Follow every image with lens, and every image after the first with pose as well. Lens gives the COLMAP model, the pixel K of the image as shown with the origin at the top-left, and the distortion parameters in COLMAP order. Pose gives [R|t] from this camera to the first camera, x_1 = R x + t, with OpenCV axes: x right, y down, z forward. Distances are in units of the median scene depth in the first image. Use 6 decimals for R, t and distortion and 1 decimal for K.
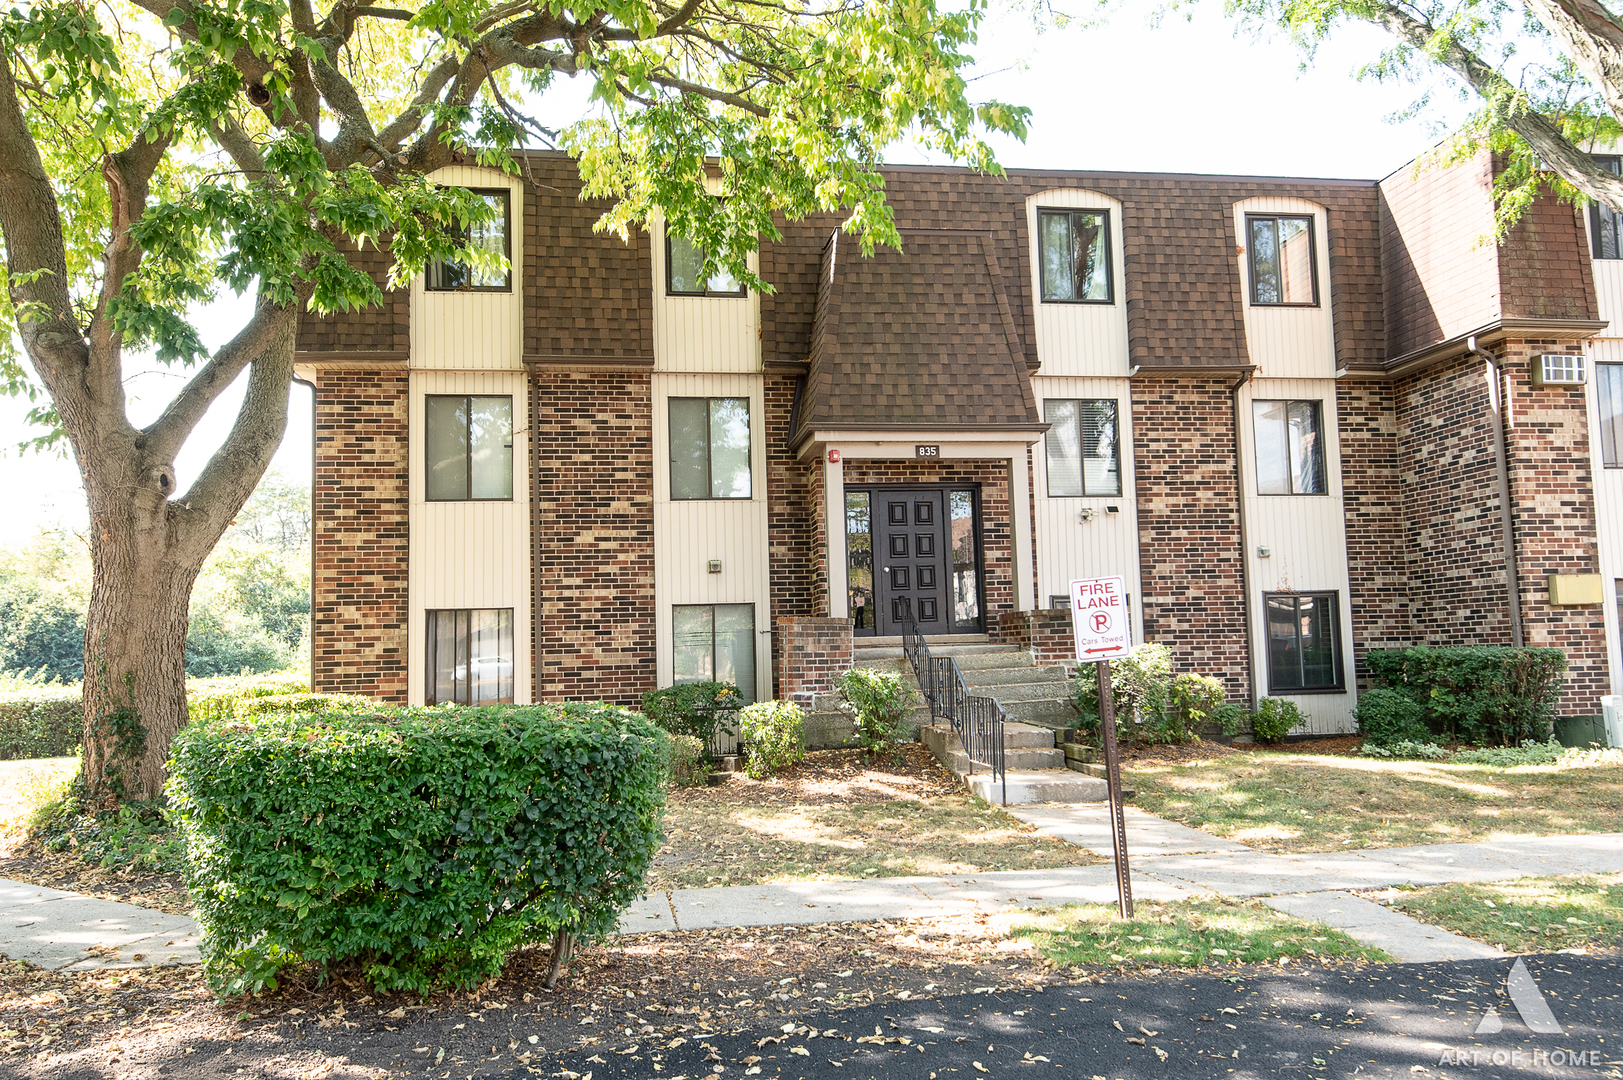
lens RADIAL K [[1233.0, 0, 775.8], [0, 1233.0, 552.4], [0, 0, 1]] dist [0.028138, -0.006727]
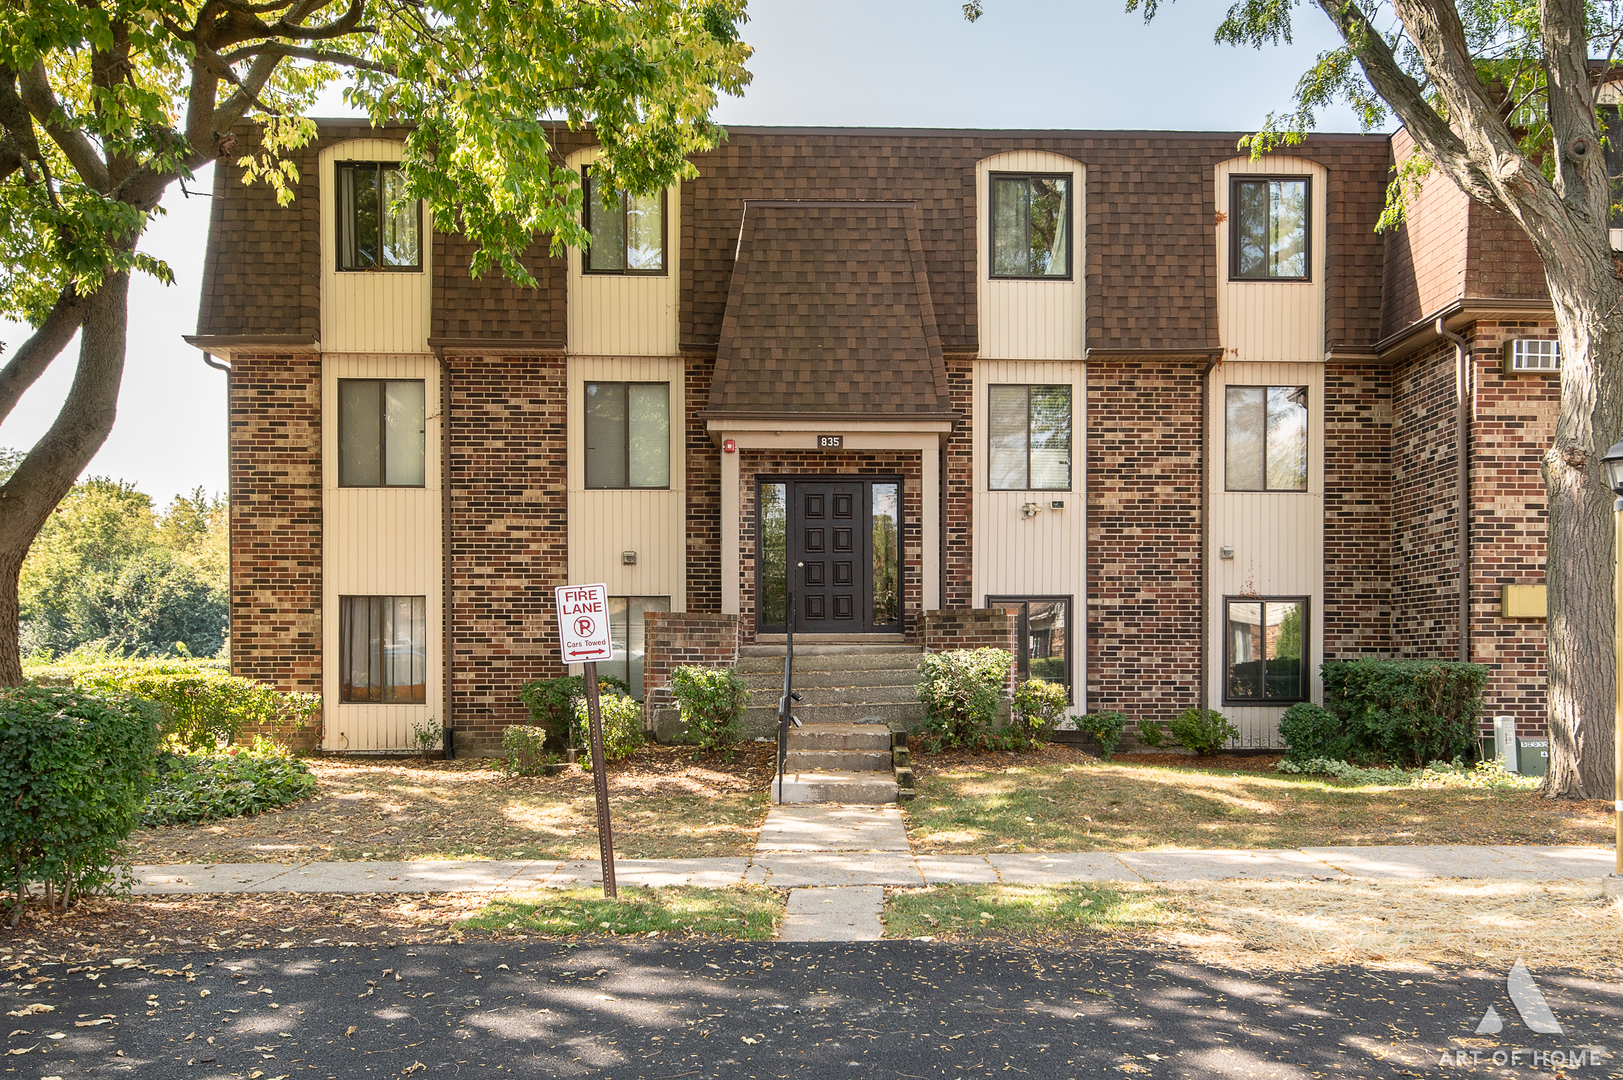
lens RADIAL K [[1368.6, 0, 847.5], [0, 1368.6, 673.8], [0, 0, 1]] dist [0.014272, 0.018064]
pose [[0.992622, 0.029147, -0.117697, 0.254475], [-0.017033, 0.994572, 0.102649, -0.011812], [0.120050, -0.099887, 0.987730, -0.061808]]
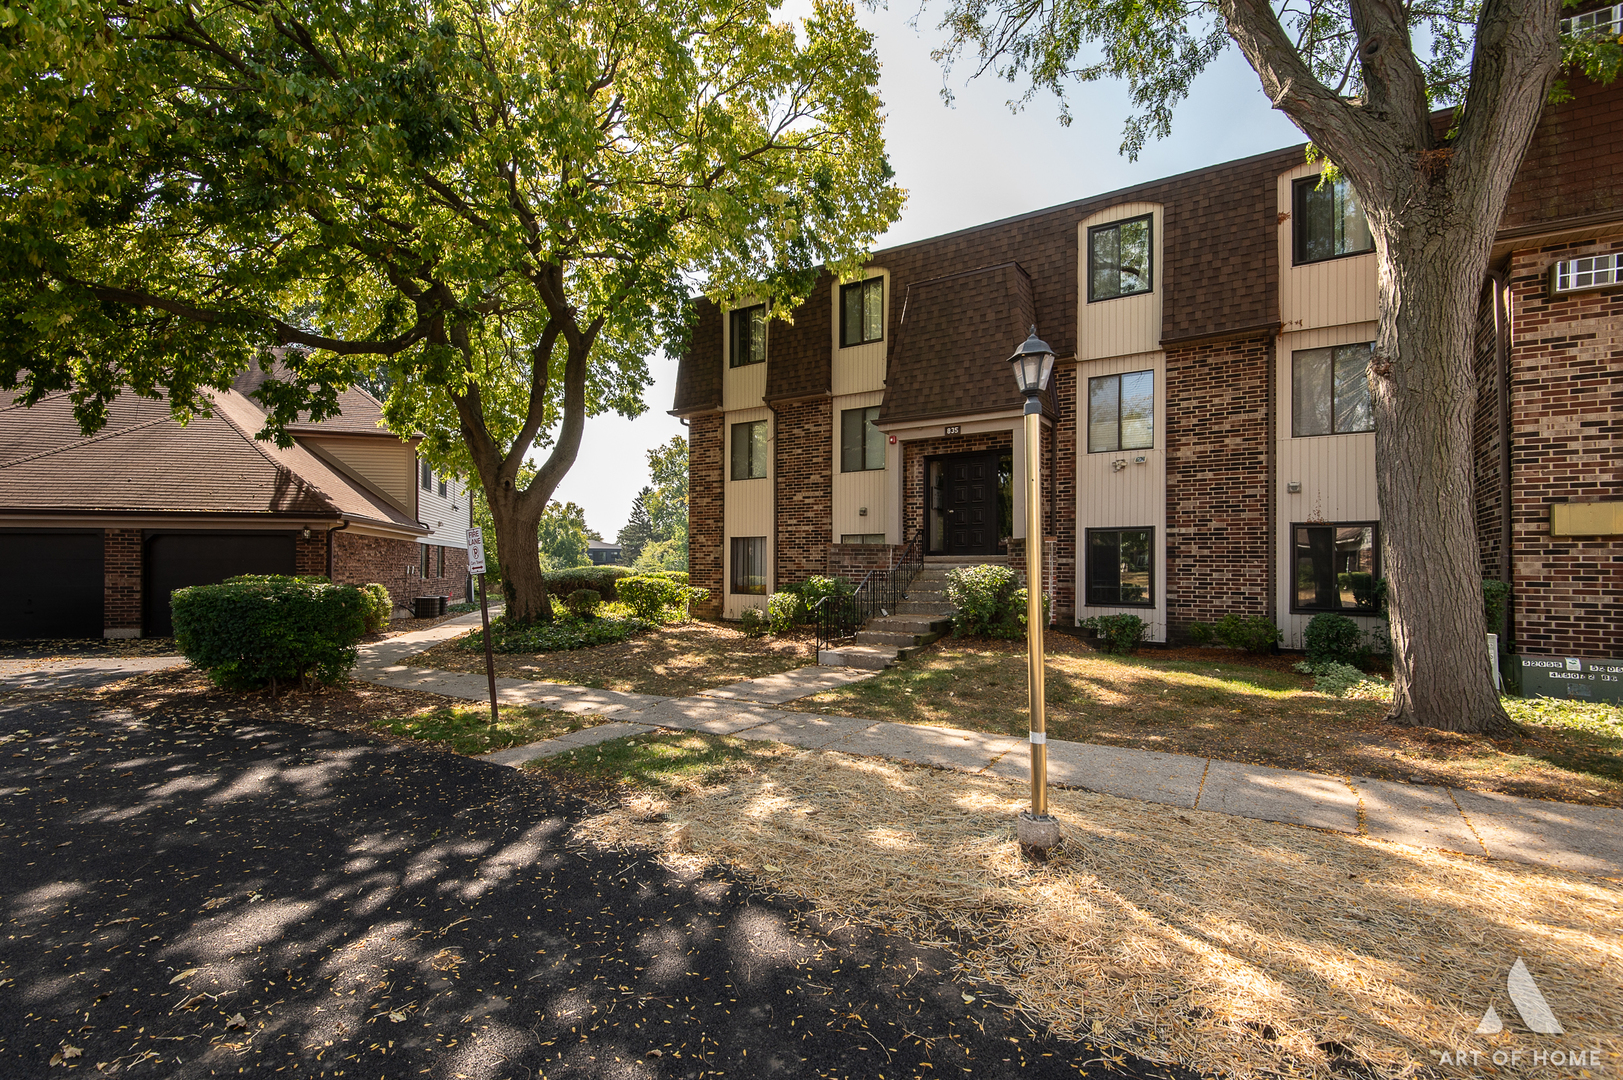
lens RADIAL K [[743.3, 0, 812.9], [0, 743.3, 564.1], [0, 0, 1]] dist [0.024524, -0.013097]
pose [[0.753123, 0.027249, -0.657315, 0.557426], [0.033357, 0.996275, 0.079520, -0.000051], [0.657034, -0.081814, 0.749409, 0.206964]]
